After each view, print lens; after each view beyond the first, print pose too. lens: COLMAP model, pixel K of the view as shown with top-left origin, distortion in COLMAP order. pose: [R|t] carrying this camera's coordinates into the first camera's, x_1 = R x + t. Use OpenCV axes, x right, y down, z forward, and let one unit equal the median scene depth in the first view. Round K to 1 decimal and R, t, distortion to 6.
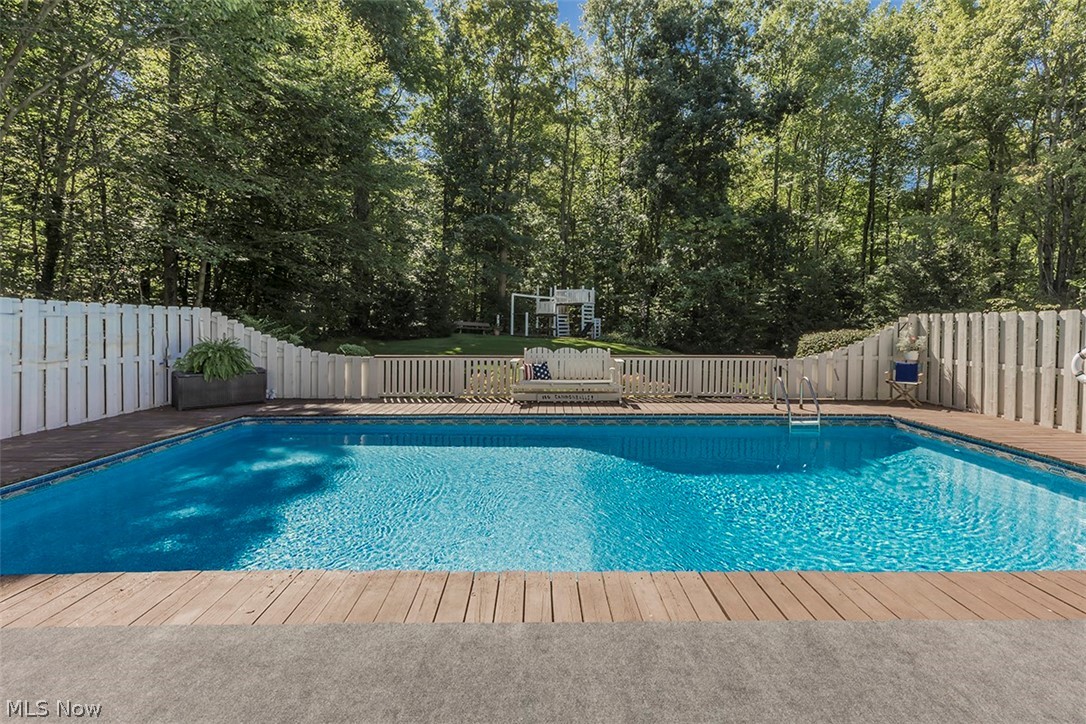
lens RADIAL K [[454.1, 0, 548.4], [0, 454.1, 341.0], [0, 0, 1]] dist [0.002829, 0.000277]
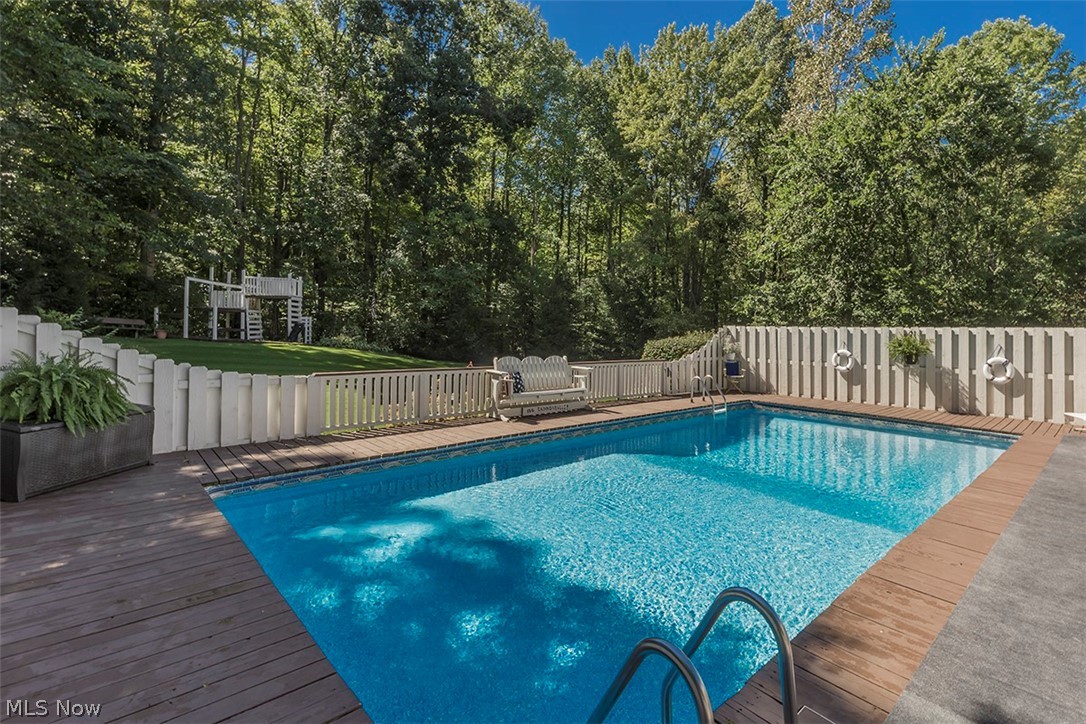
lens RADIAL K [[522.0, 0, 562.0], [0, 522.0, 334.5], [0, 0, 1]] dist [-0.001066, -0.000222]
pose [[0.750498, 0.006178, 0.660844, -0.613284], [0.005485, 0.999864, -0.015576, -0.012240], [-0.660850, 0.015314, 0.750362, 0.151924]]
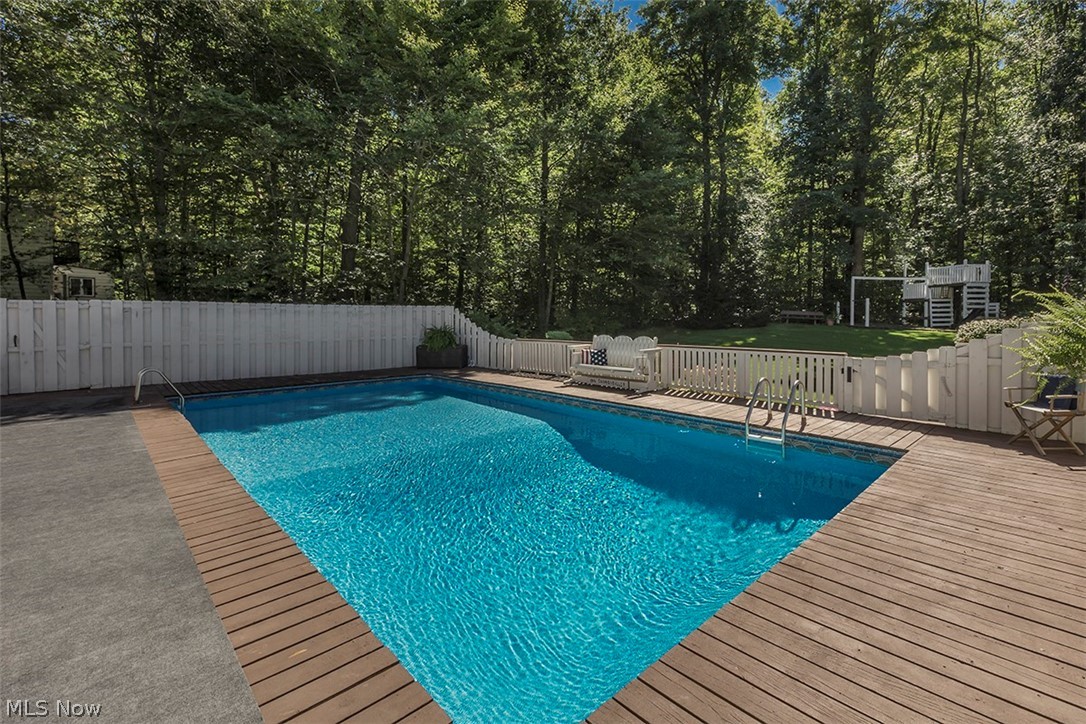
lens RADIAL K [[474.9, 0, 620.3], [0, 474.9, 316.8], [0, 0, 1]] dist [0.000546, 0.000088]
pose [[0.725059, -0.008724, -0.688632, 0.764646], [-0.013636, 0.999542, -0.027021, 0.001906], [0.688552, 0.028982, 0.724608, 0.209959]]
